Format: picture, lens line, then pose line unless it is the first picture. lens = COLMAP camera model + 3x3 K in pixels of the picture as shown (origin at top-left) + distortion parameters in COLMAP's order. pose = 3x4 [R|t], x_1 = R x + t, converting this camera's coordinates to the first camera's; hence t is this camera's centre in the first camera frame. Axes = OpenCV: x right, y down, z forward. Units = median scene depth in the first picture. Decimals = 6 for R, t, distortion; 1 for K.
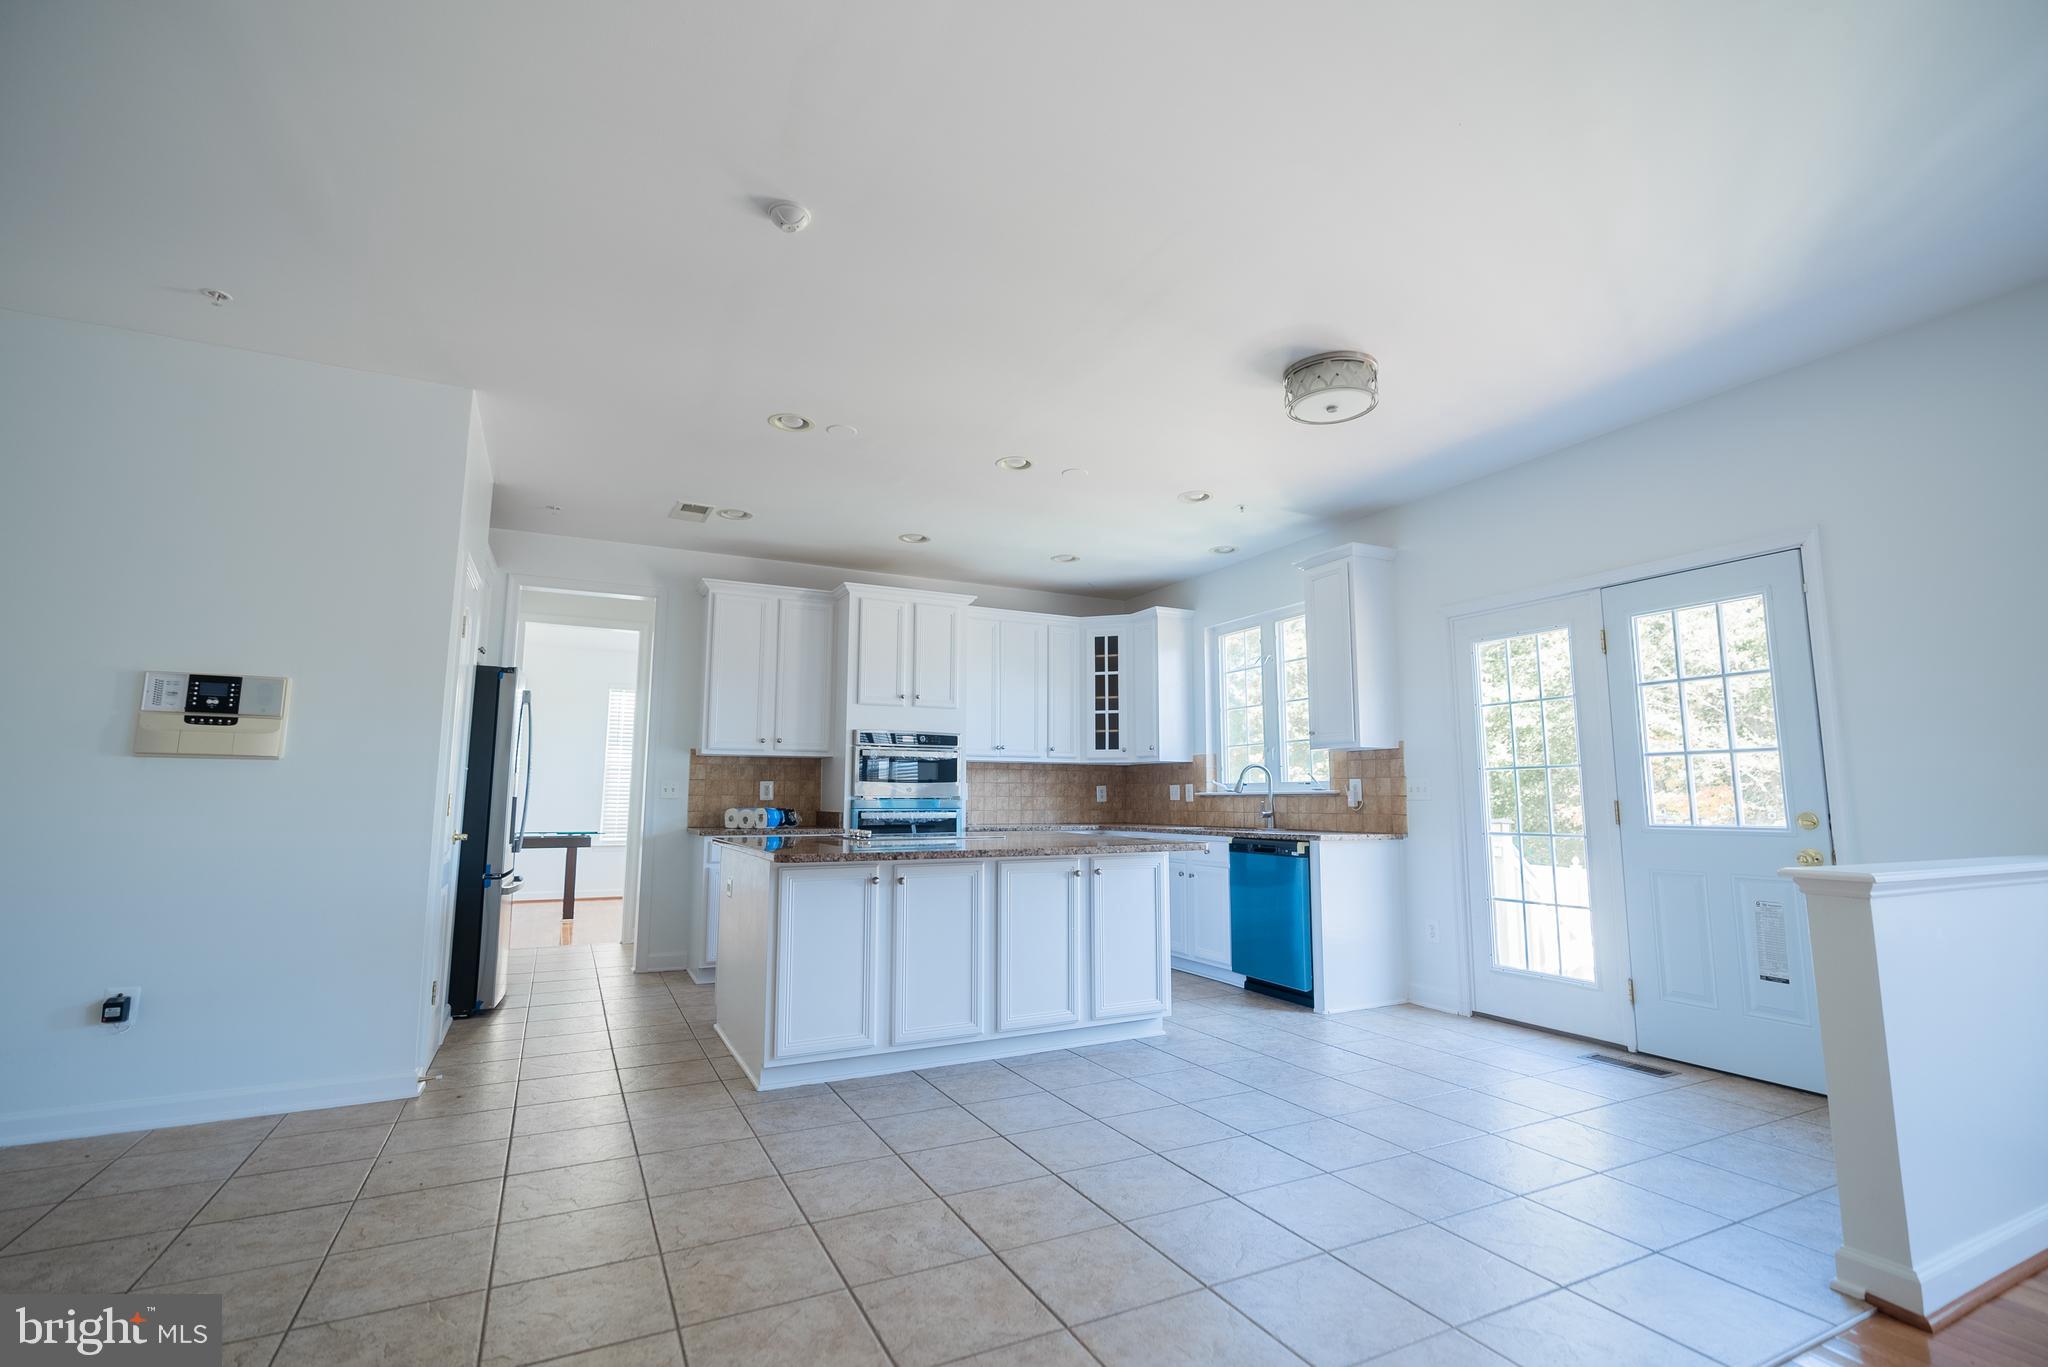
lens RADIAL K [[924.3, 0, 1030.1], [0, 924.3, 682.2], [0, 0, 1]] dist [-0.008001, 0.003427]
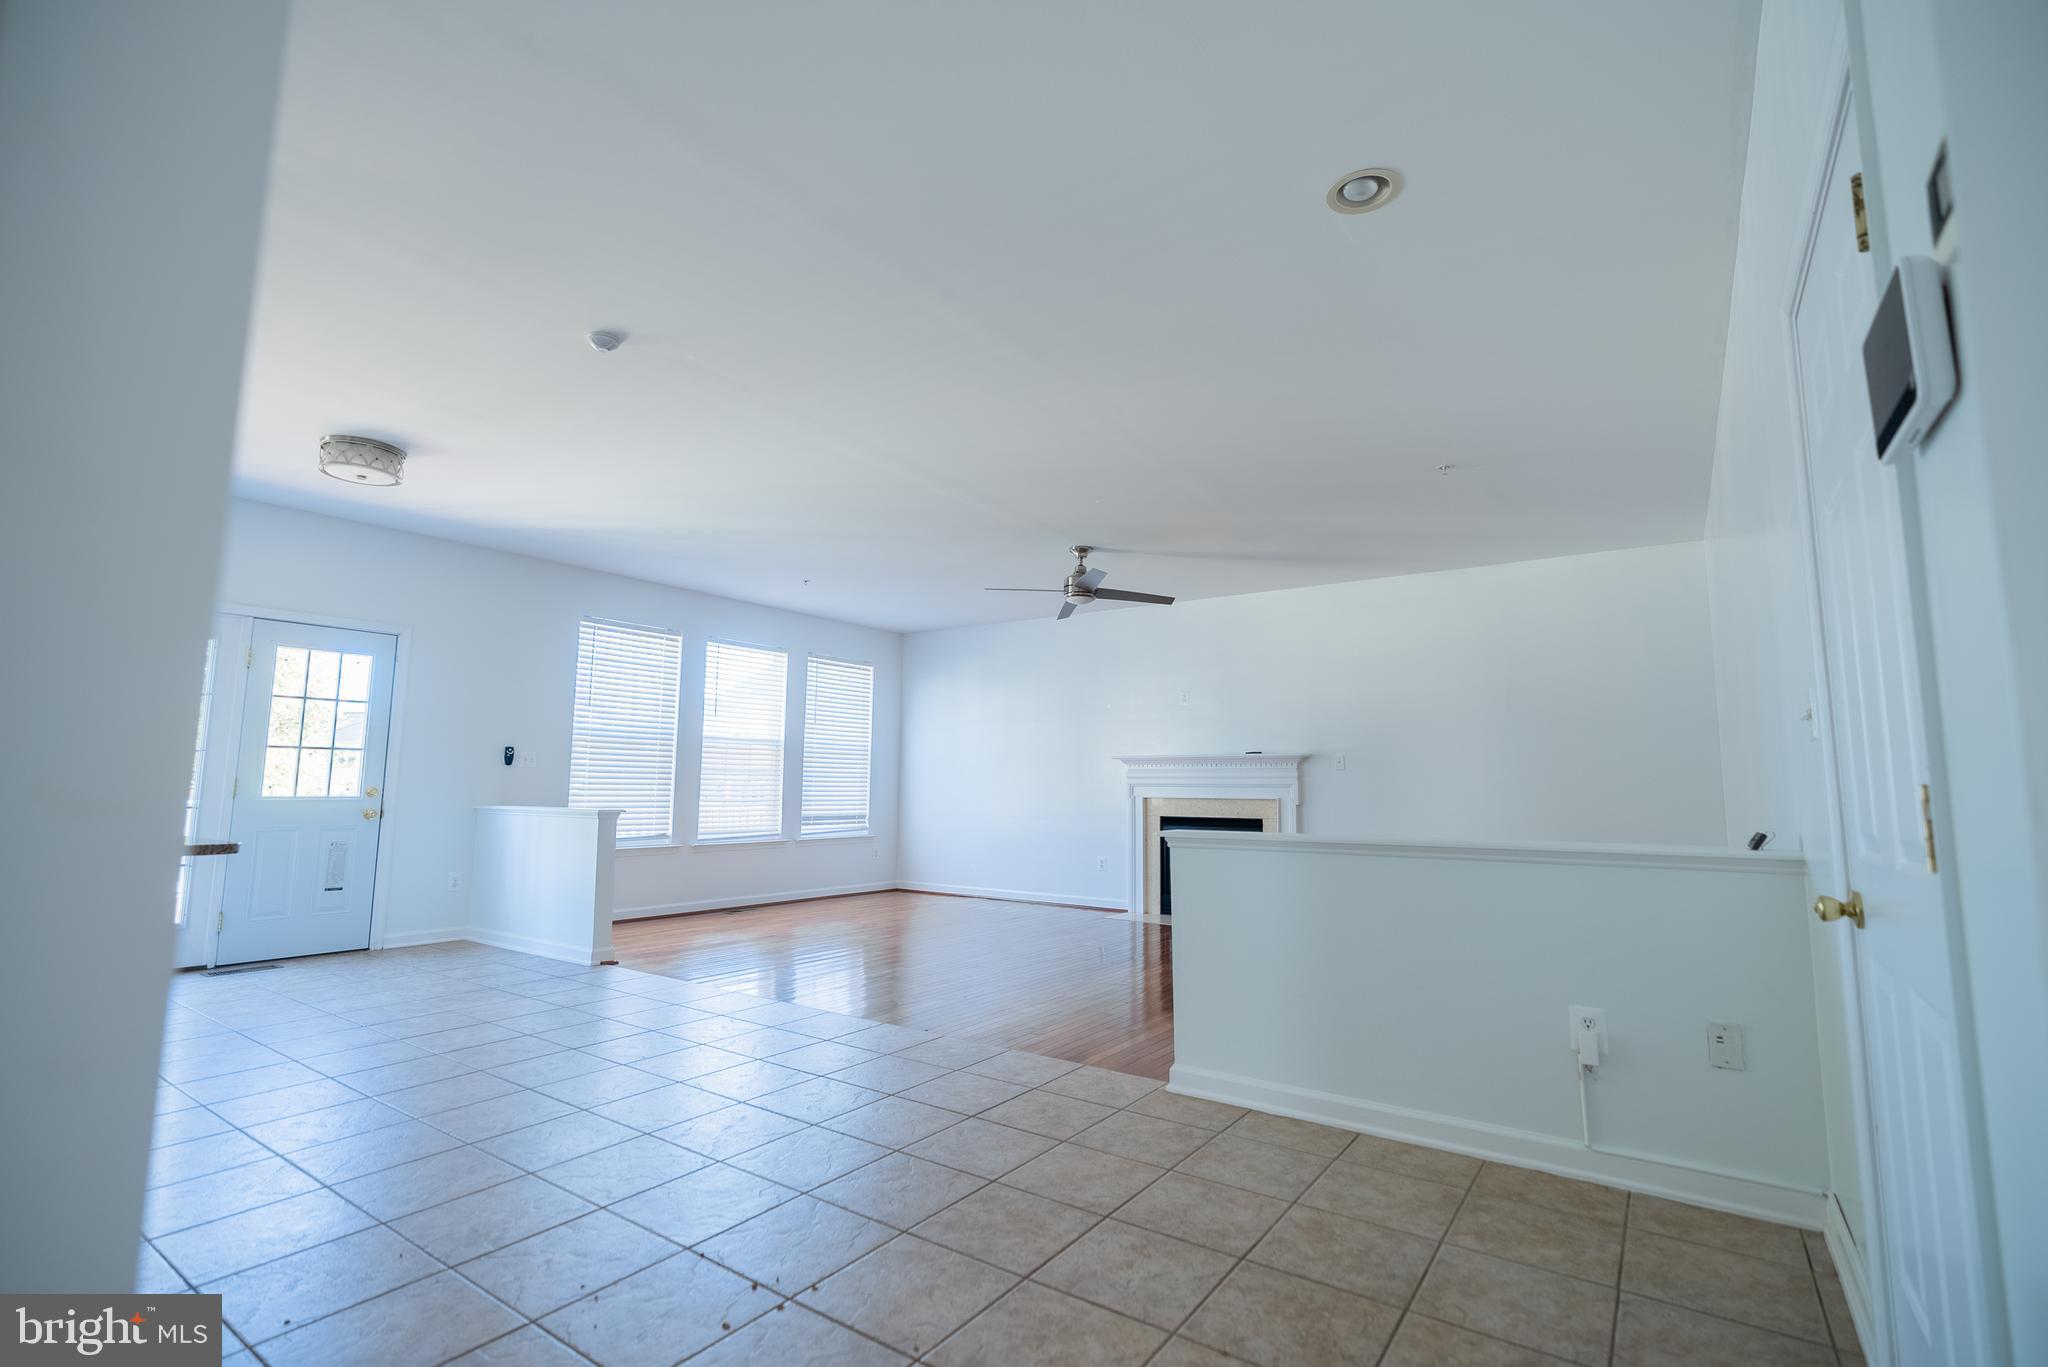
lens RADIAL K [[924.3, 0, 1021.4], [0, 924.3, 680.0], [0, 0, 1]] dist [-0.008001, 0.003427]
pose [[-0.464102, 0.098617, 0.880275, -0.740862], [-0.122581, 0.977071, -0.174088, 0.056567], [-0.877259, -0.188699, -0.441372, 0.431623]]
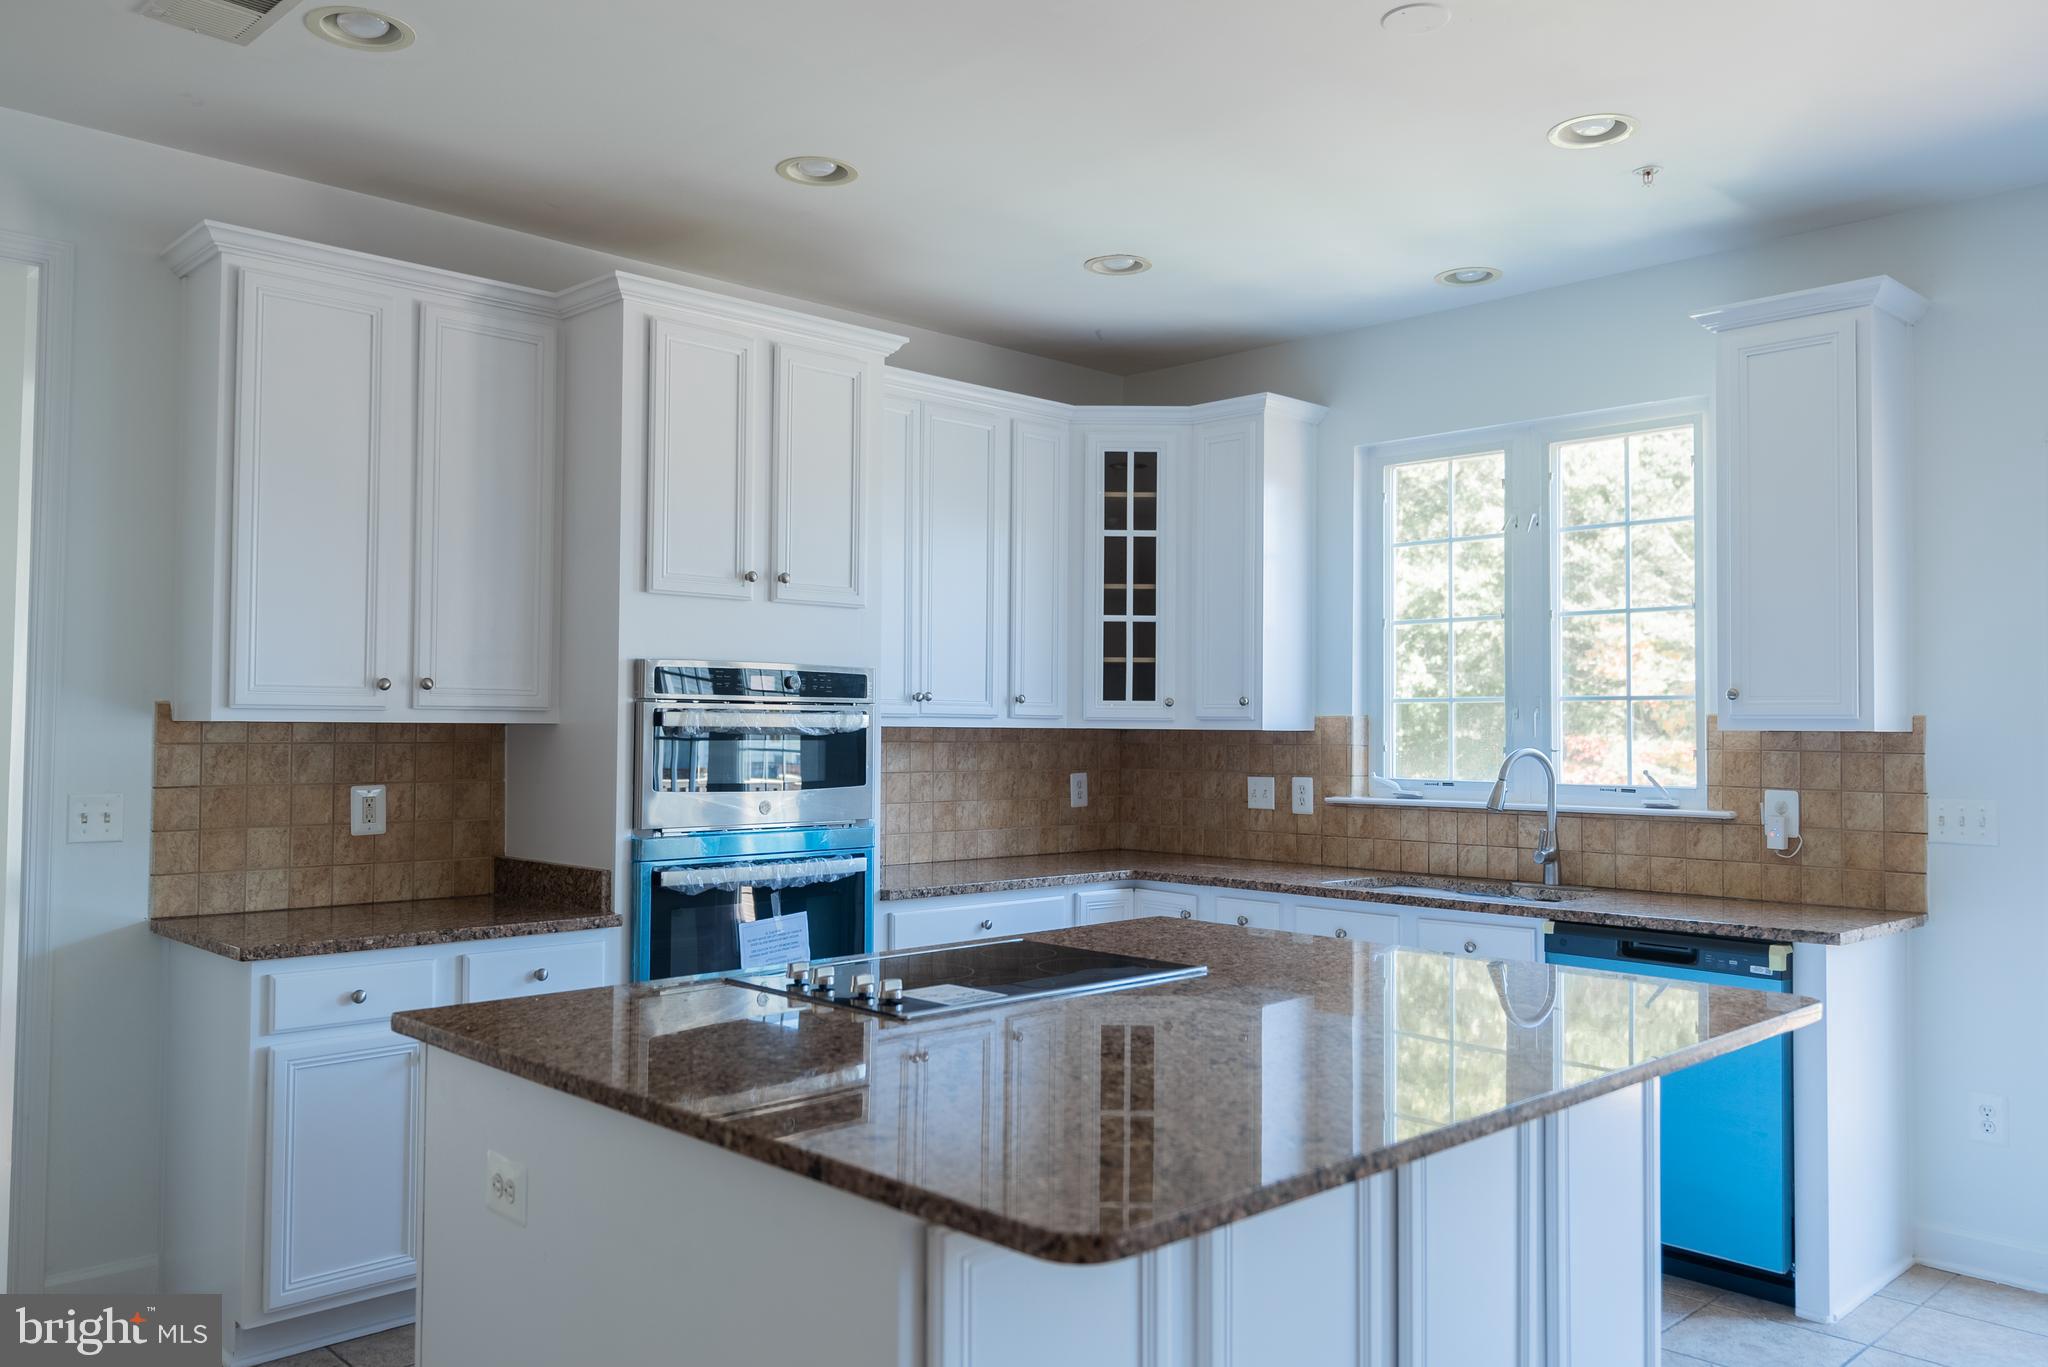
lens RADIAL K [[1562.1, 0, 1024.4], [0, 1562.1, 675.2], [0, 0, 1]] dist [0.004318, 0.006151]
pose [[0.954880, 0.015164, 0.296603, -0.232509], [-0.042741, 0.995316, 0.086713, -0.005566], [-0.293899, -0.095478, 0.951056, 0.332183]]
